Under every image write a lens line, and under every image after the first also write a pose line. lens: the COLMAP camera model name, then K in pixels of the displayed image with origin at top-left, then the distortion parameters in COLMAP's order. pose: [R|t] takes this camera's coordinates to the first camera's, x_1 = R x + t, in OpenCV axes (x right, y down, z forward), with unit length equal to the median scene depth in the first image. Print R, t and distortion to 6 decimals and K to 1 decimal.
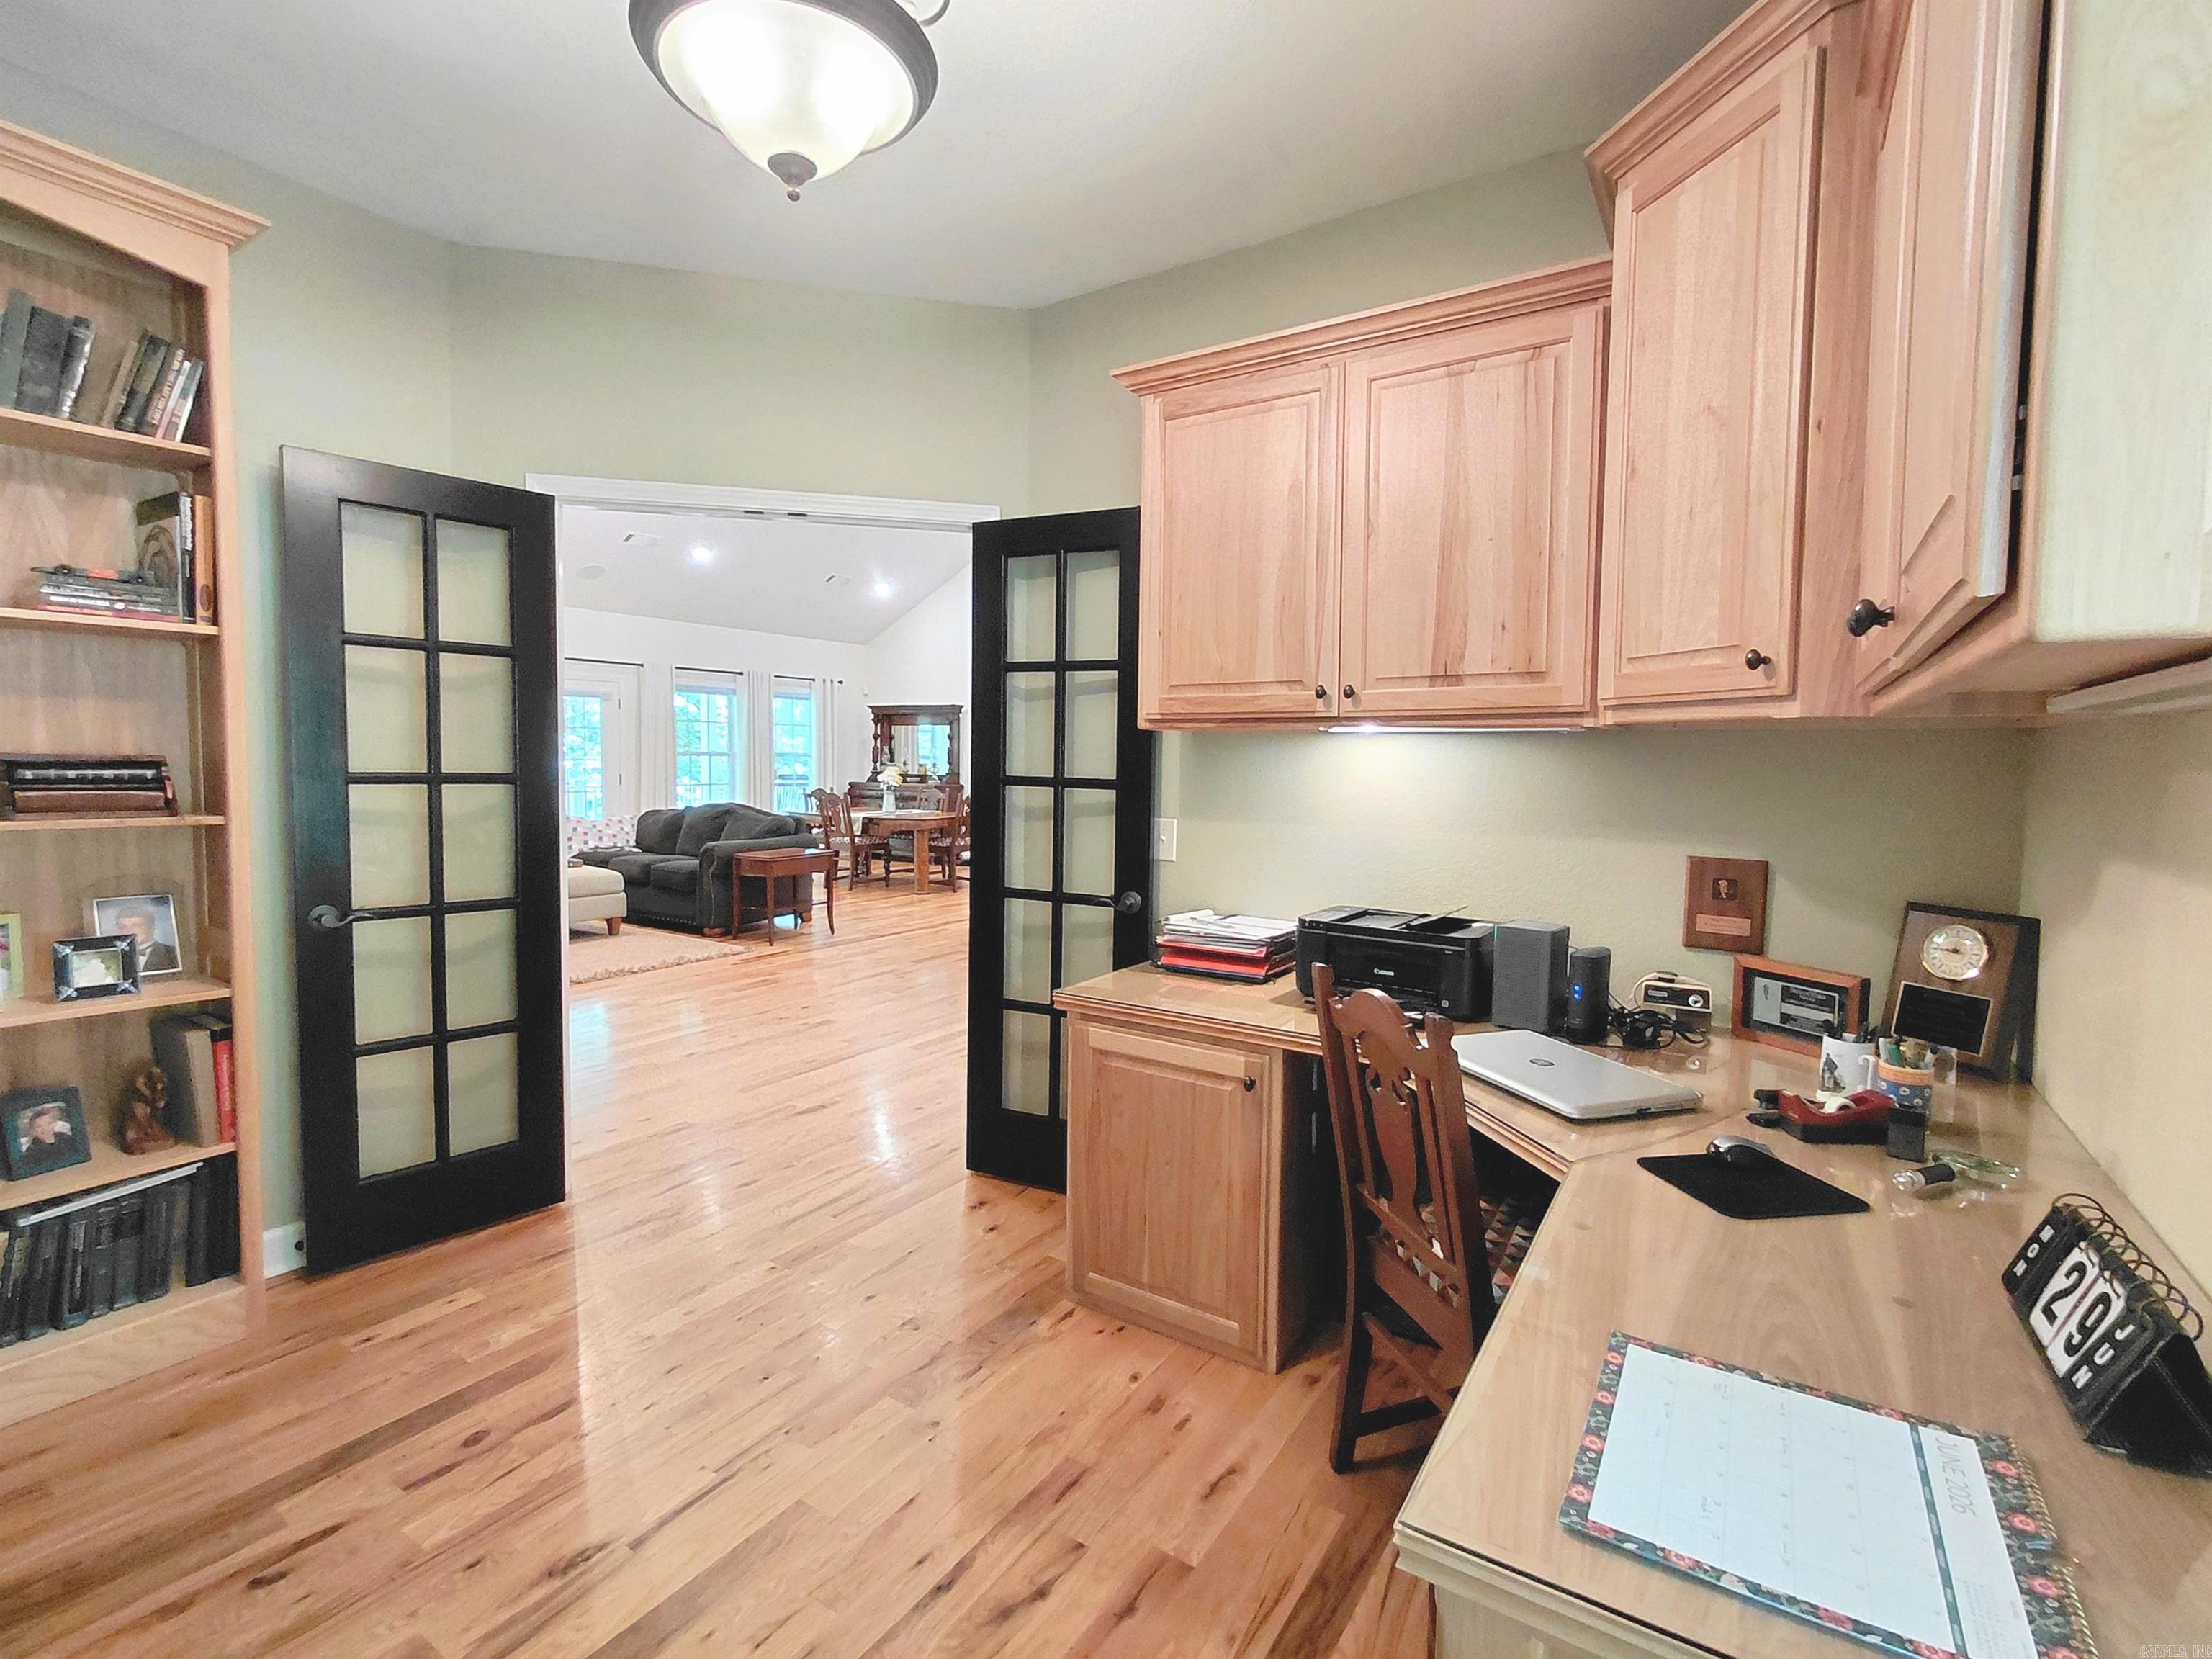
lens RADIAL K [[1019.0, 0, 1098.5], [0, 1019.0, 821.4], [0, 0, 1]] dist [-0.006879, -0.000302]
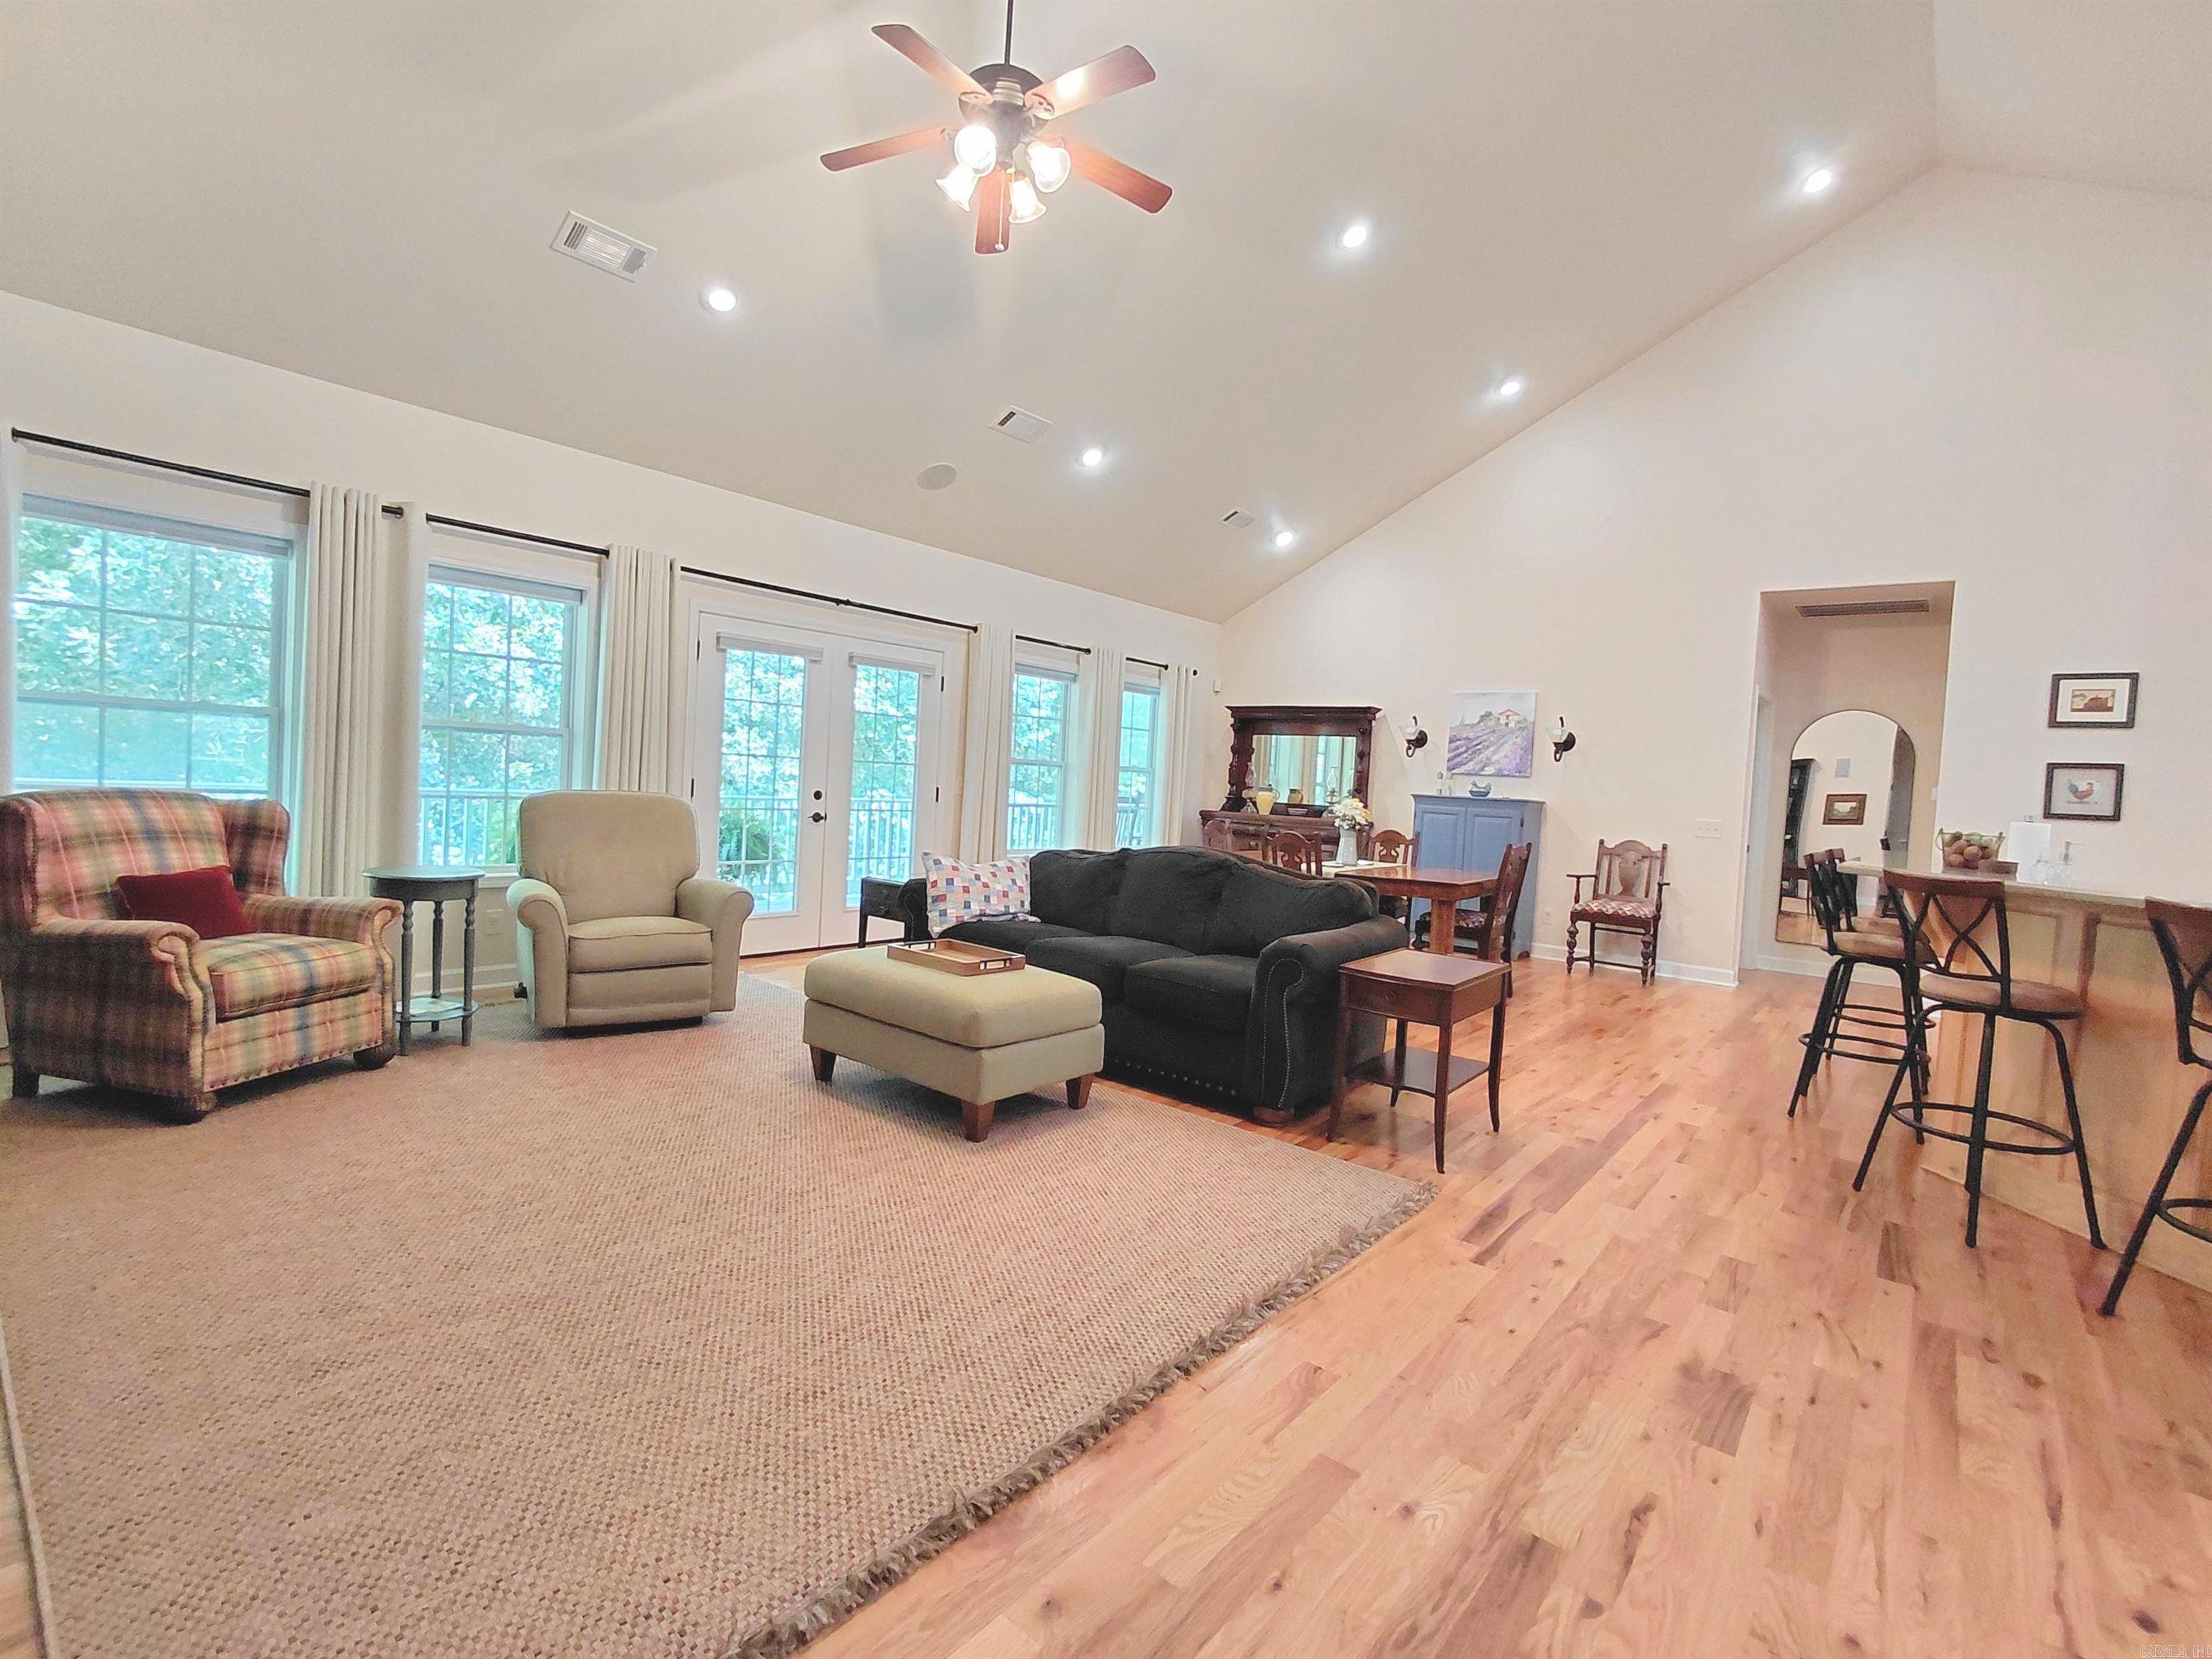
lens RADIAL K [[1019.0, 0, 1102.7], [0, 1019.0, 809.5], [0, 0, 1]] dist [-0.006879, -0.000302]
pose [[0.992897, 0.045728, -0.109838, -0.269259], [-0.049728, 0.998185, -0.033956, -0.012926], [0.108085, 0.039177, 0.993369, 0.318298]]
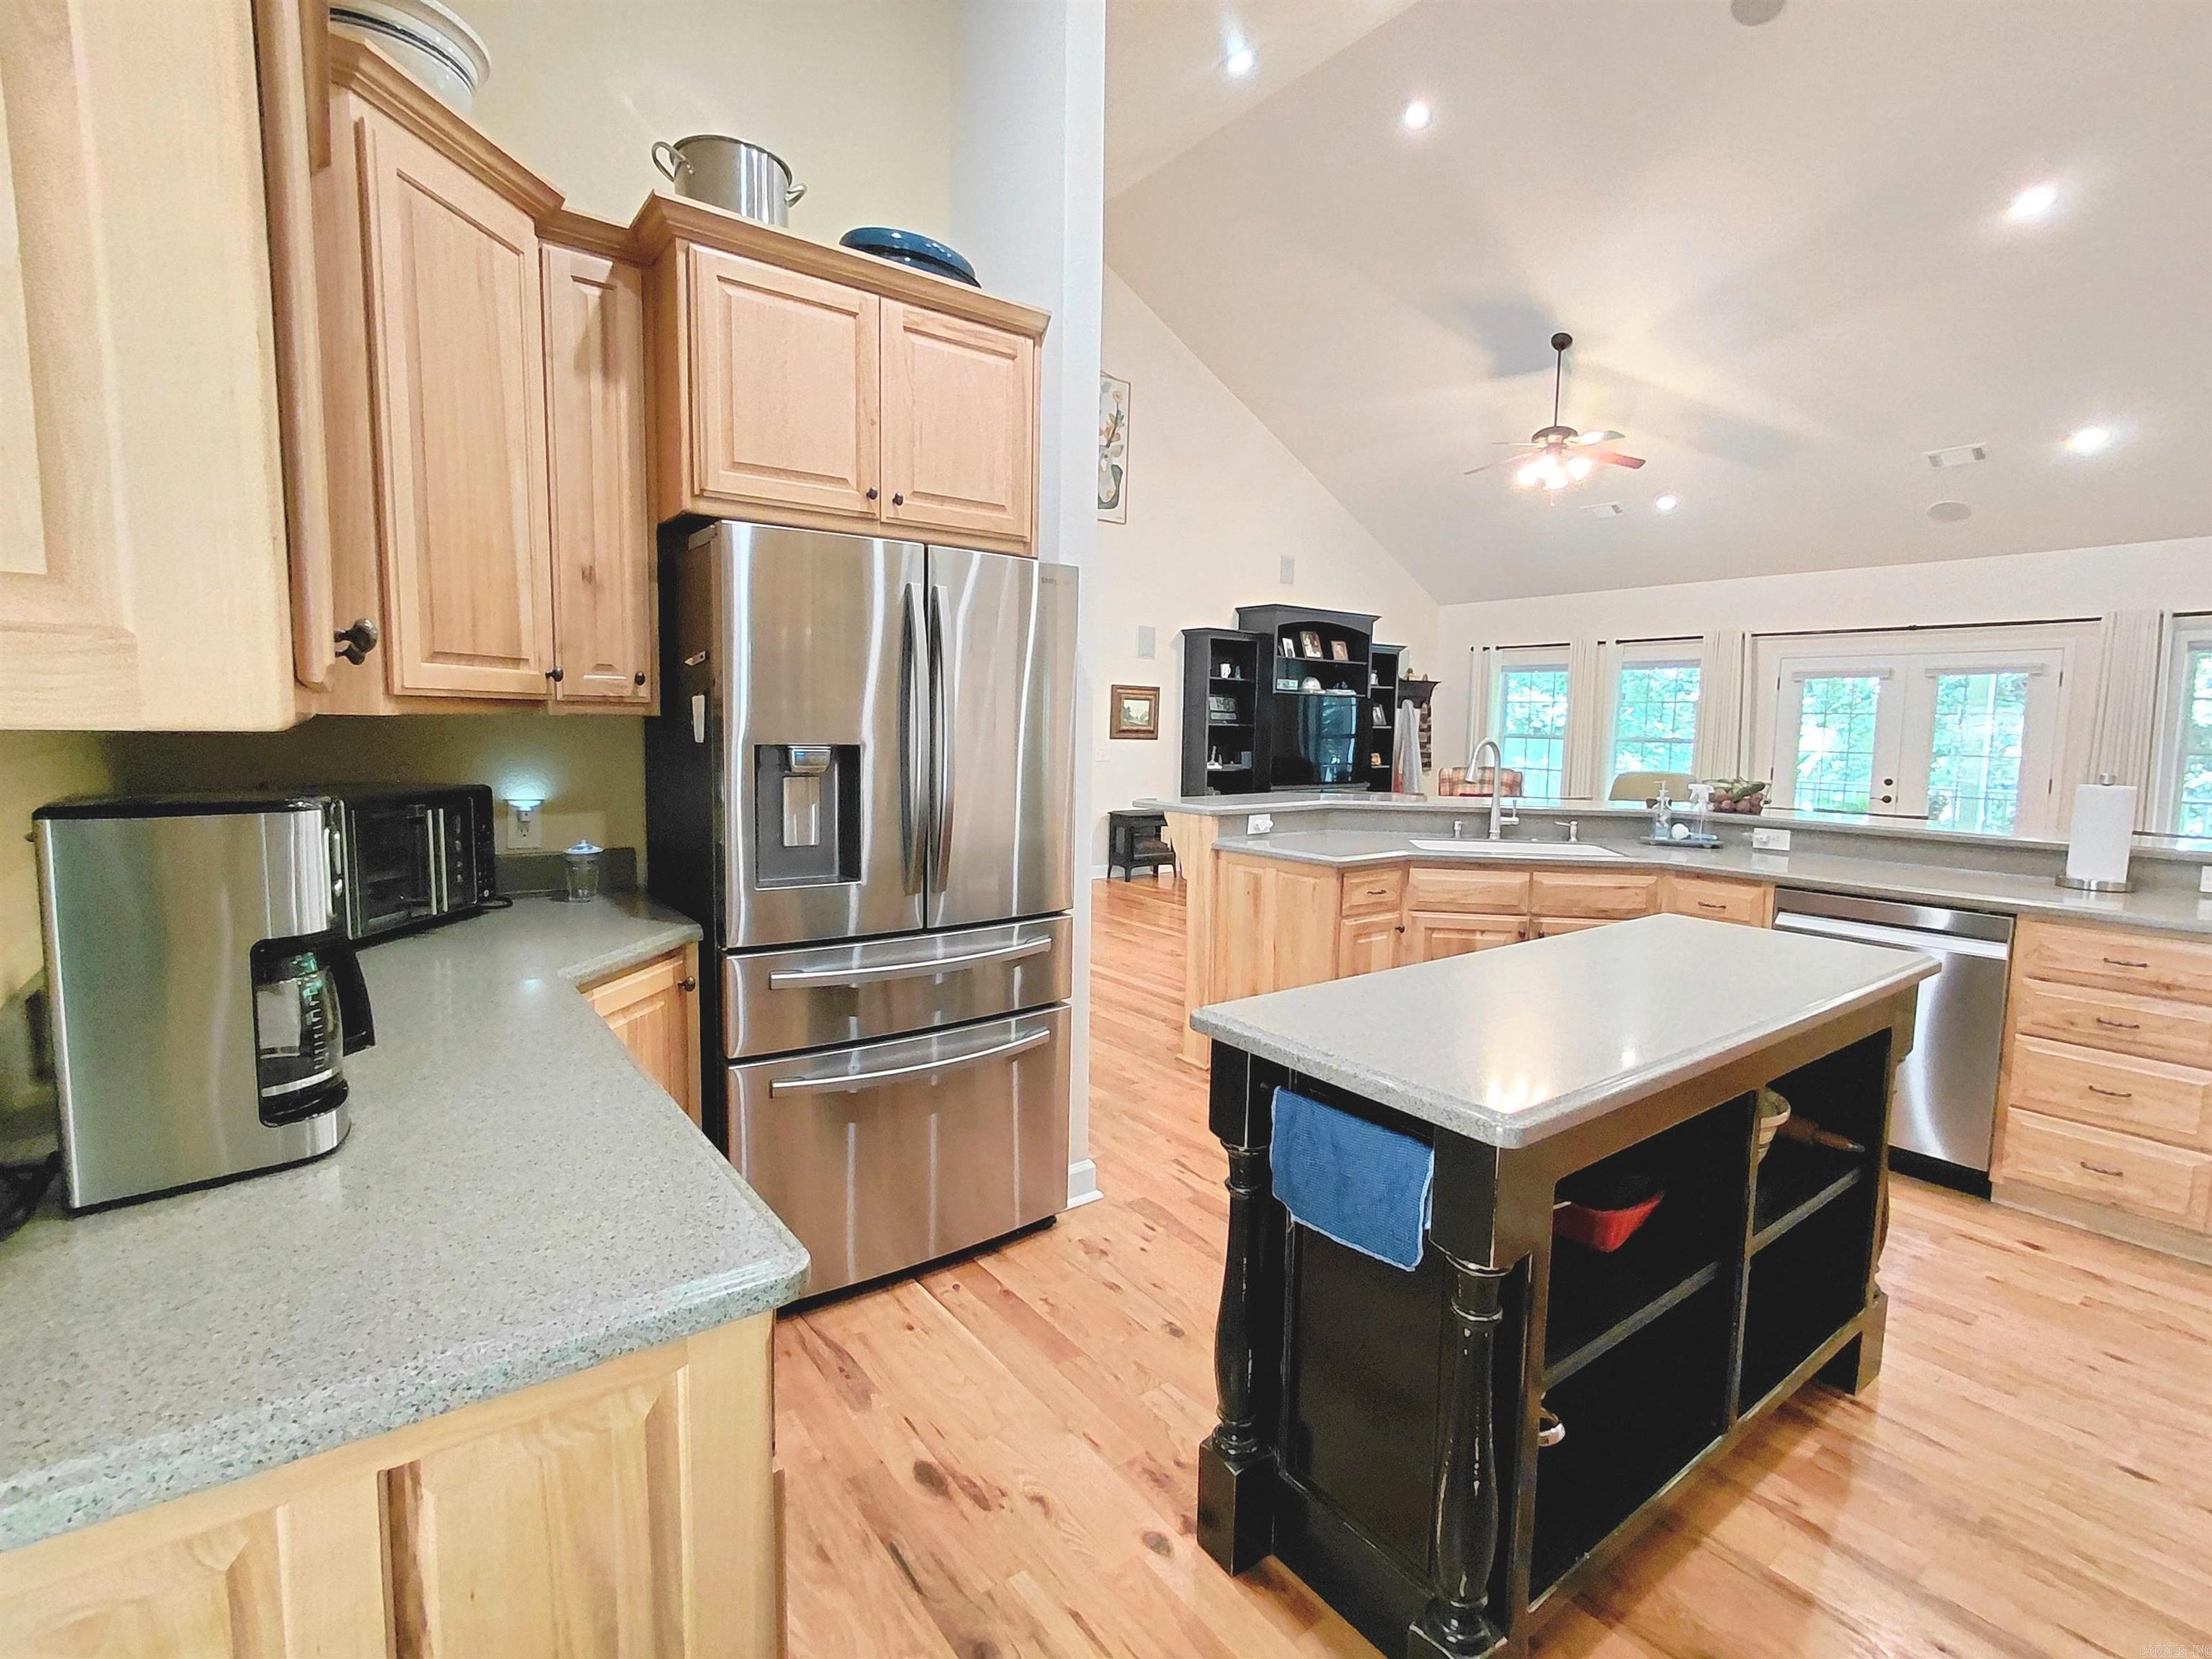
lens RADIAL K [[1019.0, 0, 1097.9], [0, 1019.0, 817.8], [0, 0, 1]] dist [-0.006879, -0.000302]
pose [[-0.339660, 0.070043, -0.937936, 0.394114], [-0.081956, 0.991226, 0.103702, -0.036015], [0.936971, 0.112093, -0.330940, 0.581711]]
